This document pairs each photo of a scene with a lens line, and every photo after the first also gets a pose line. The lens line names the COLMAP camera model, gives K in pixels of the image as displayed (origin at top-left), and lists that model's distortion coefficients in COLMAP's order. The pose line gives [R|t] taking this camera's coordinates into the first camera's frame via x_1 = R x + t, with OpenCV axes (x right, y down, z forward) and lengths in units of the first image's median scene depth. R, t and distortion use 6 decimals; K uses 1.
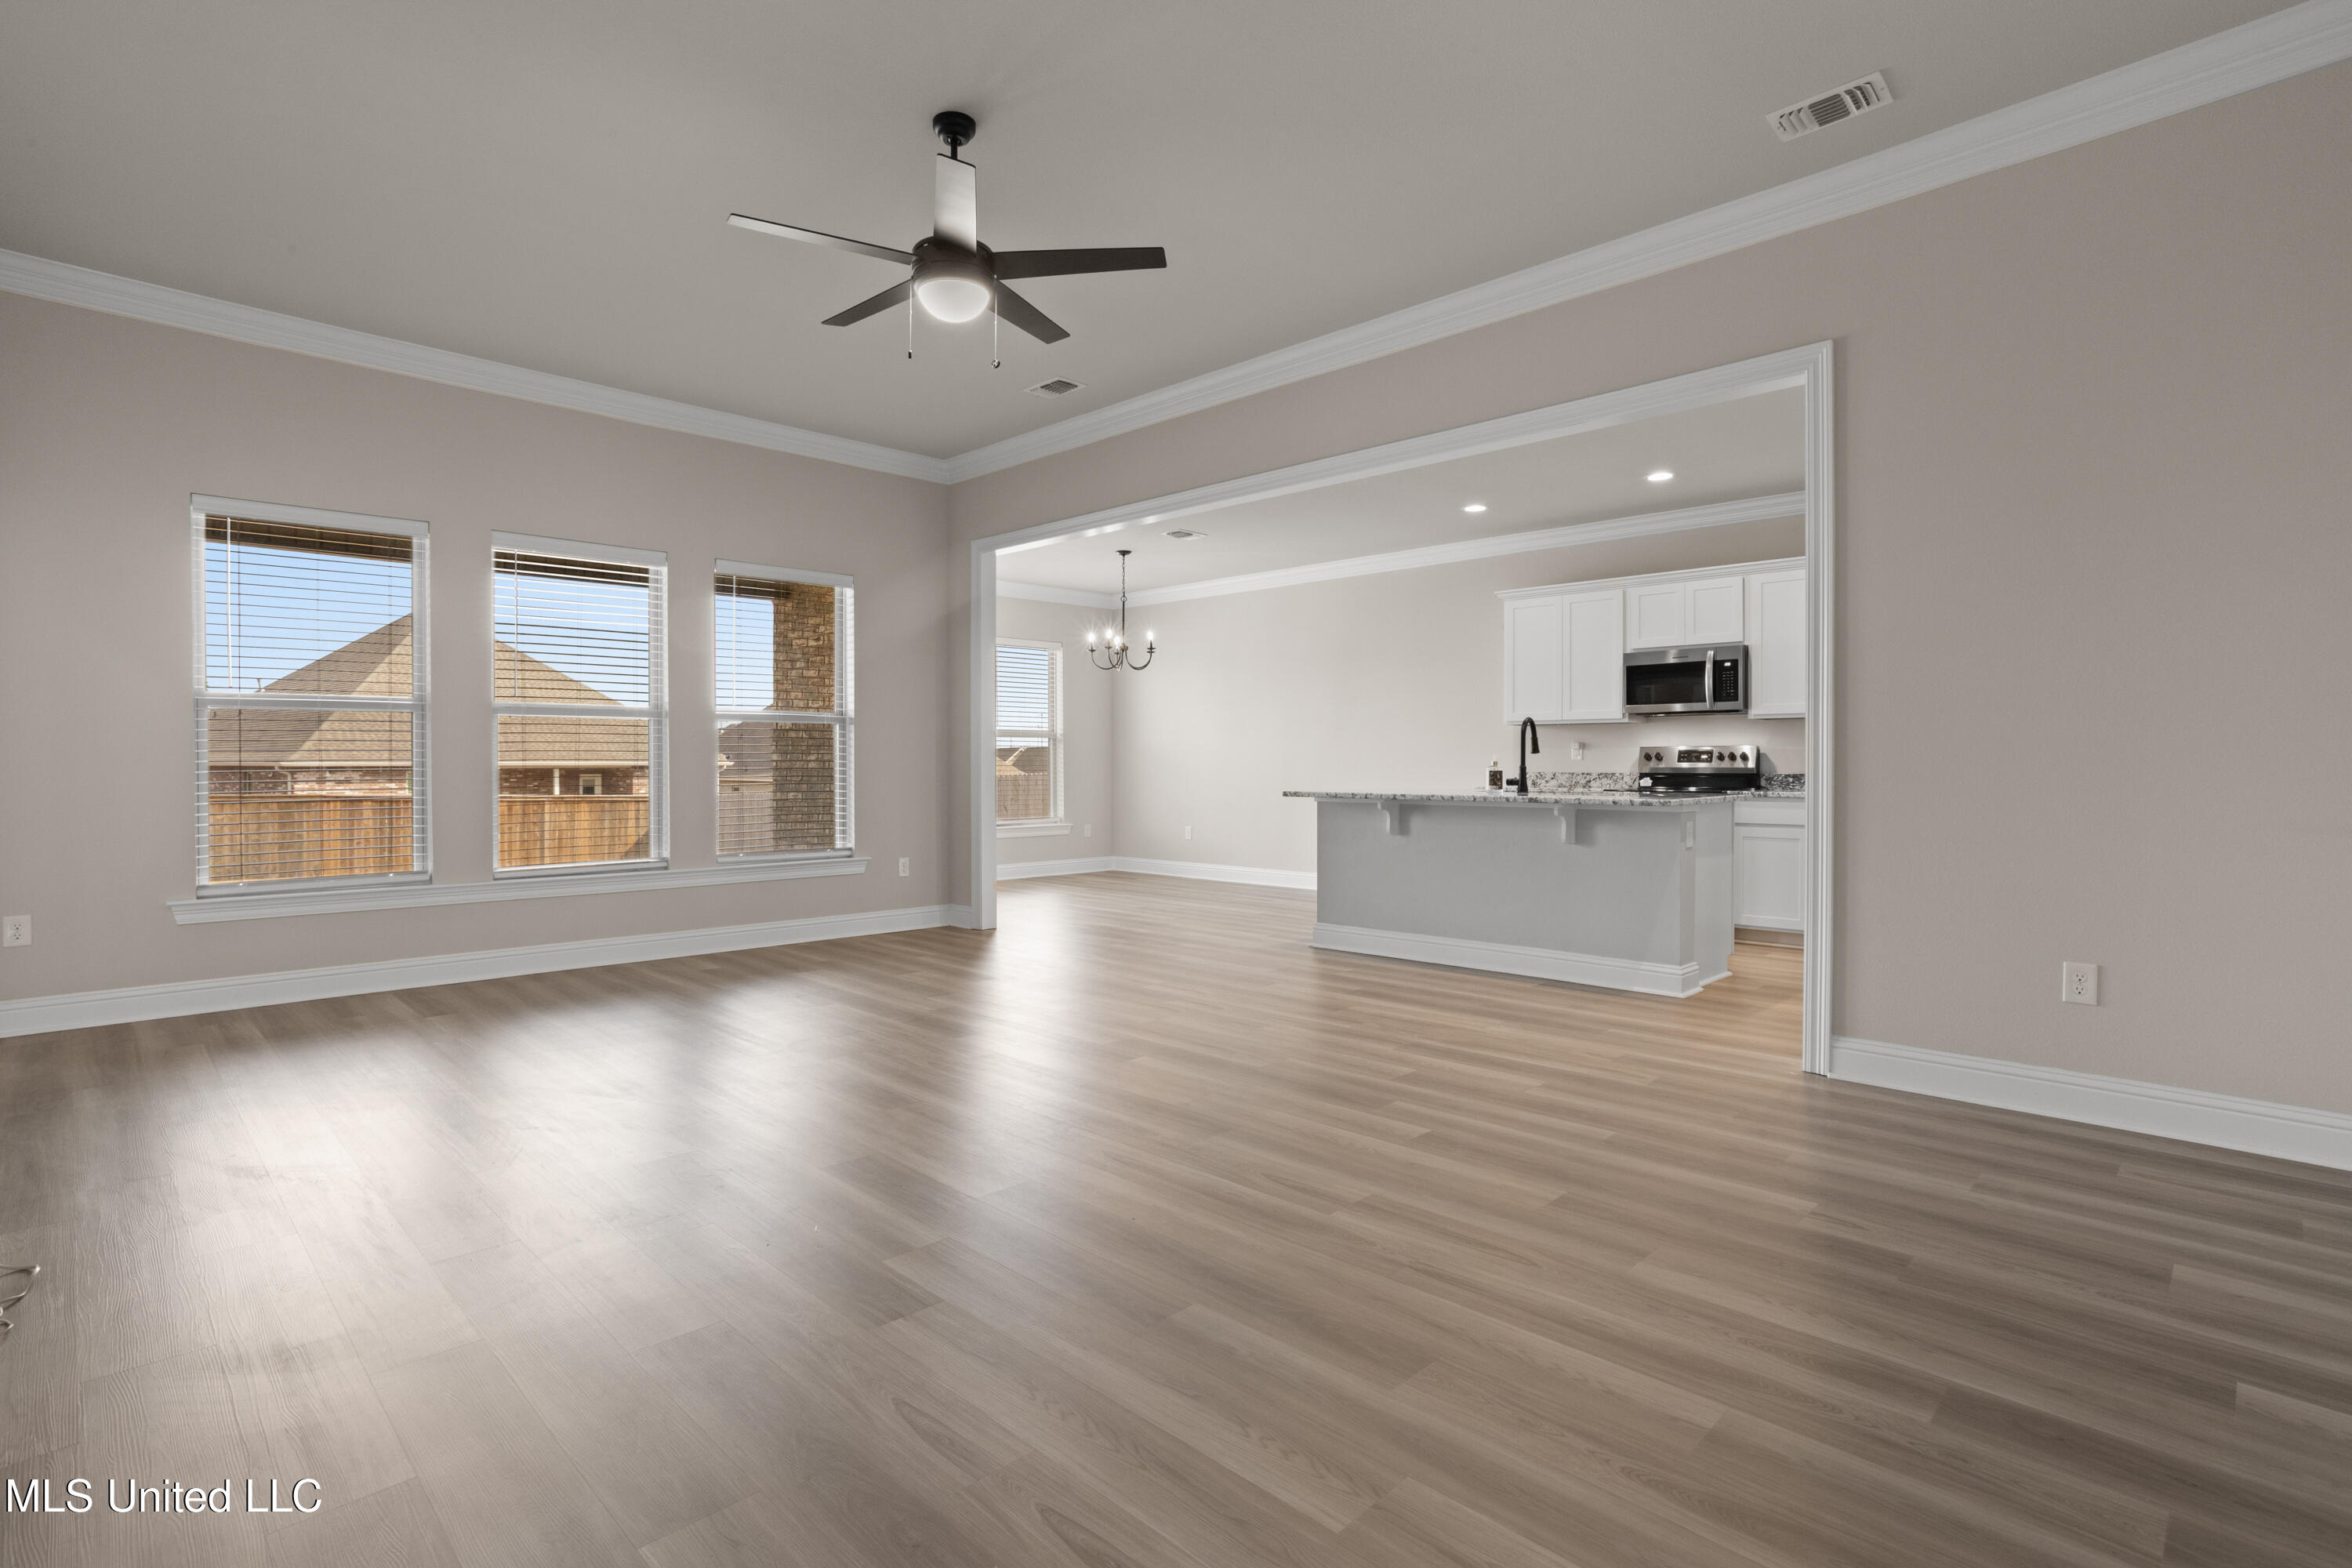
lens RADIAL K [[1124.8, 0, 1176.0], [0, 1124.8, 784.0], [0, 0, 1]] dist [-0.000363, 0.000095]
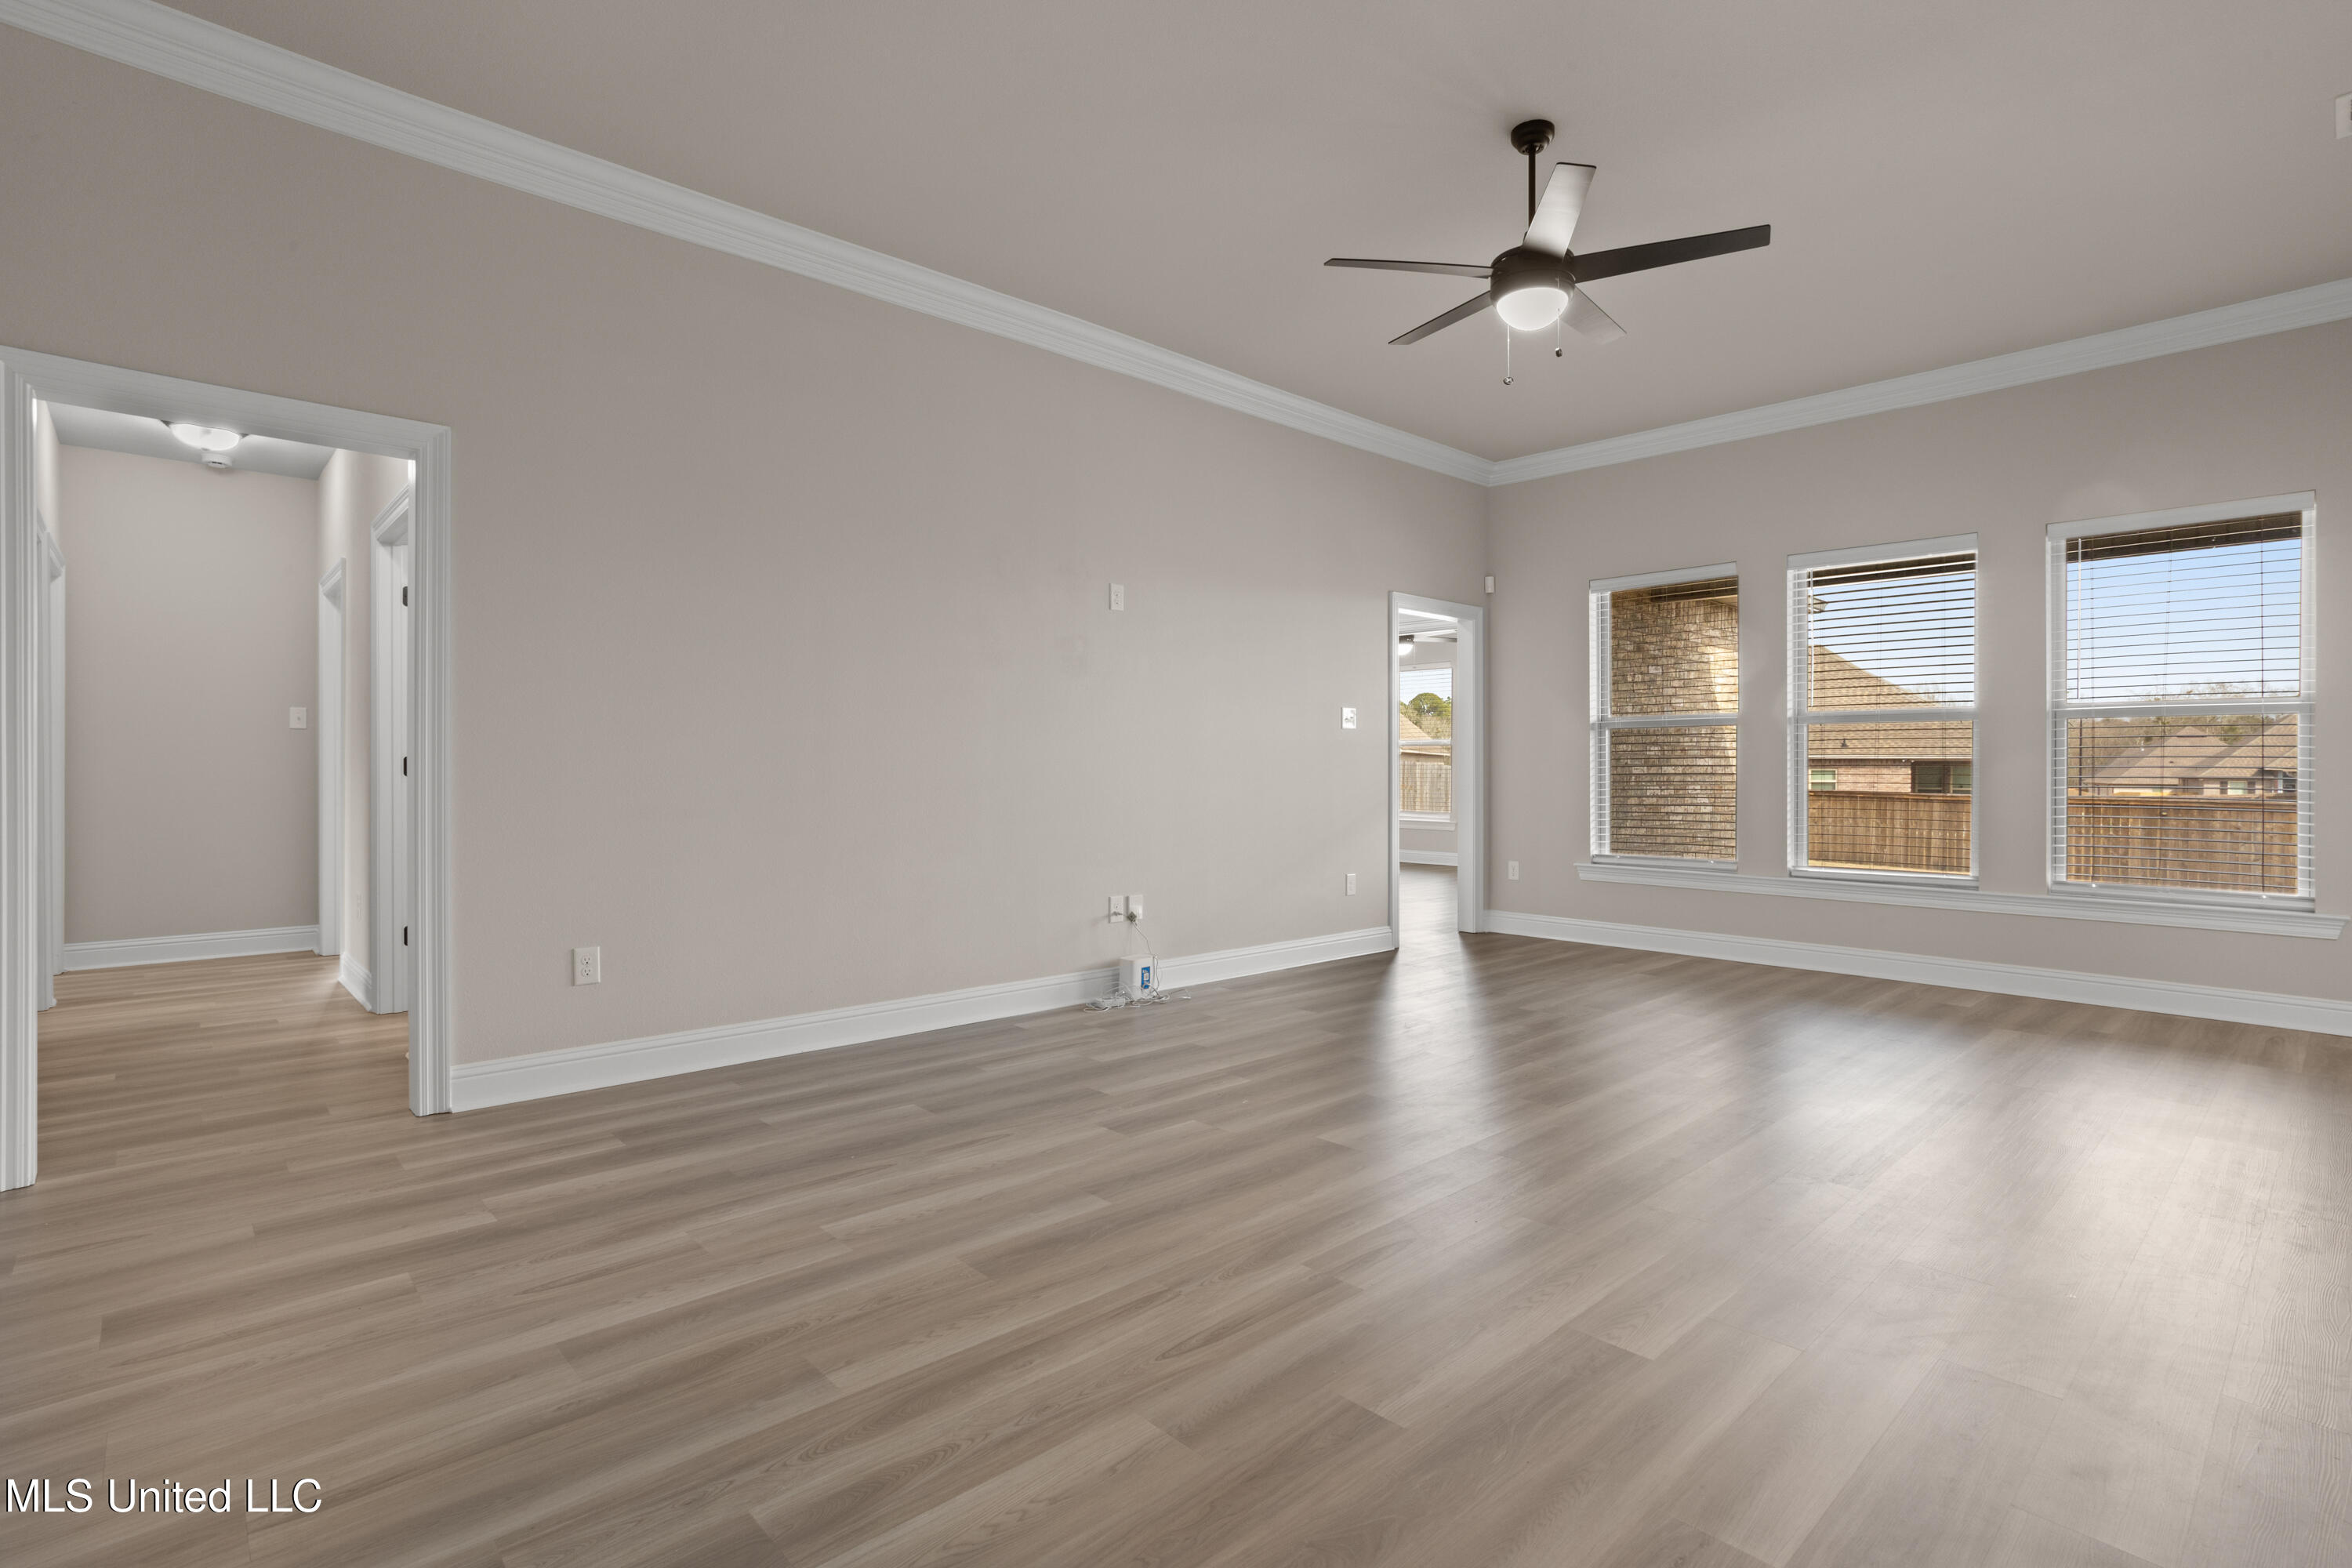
lens RADIAL K [[1117.6, 0, 1176.0], [0, 1117.6, 784.0], [0, 0, 1]] dist [-0.037953, -0.000201]
pose [[-0.046853, 0.009601, -0.998856, 0.911099], [-0.015977, 0.999819, 0.010360, -0.009559], [0.998774, 0.016444, -0.046691, 0.827704]]
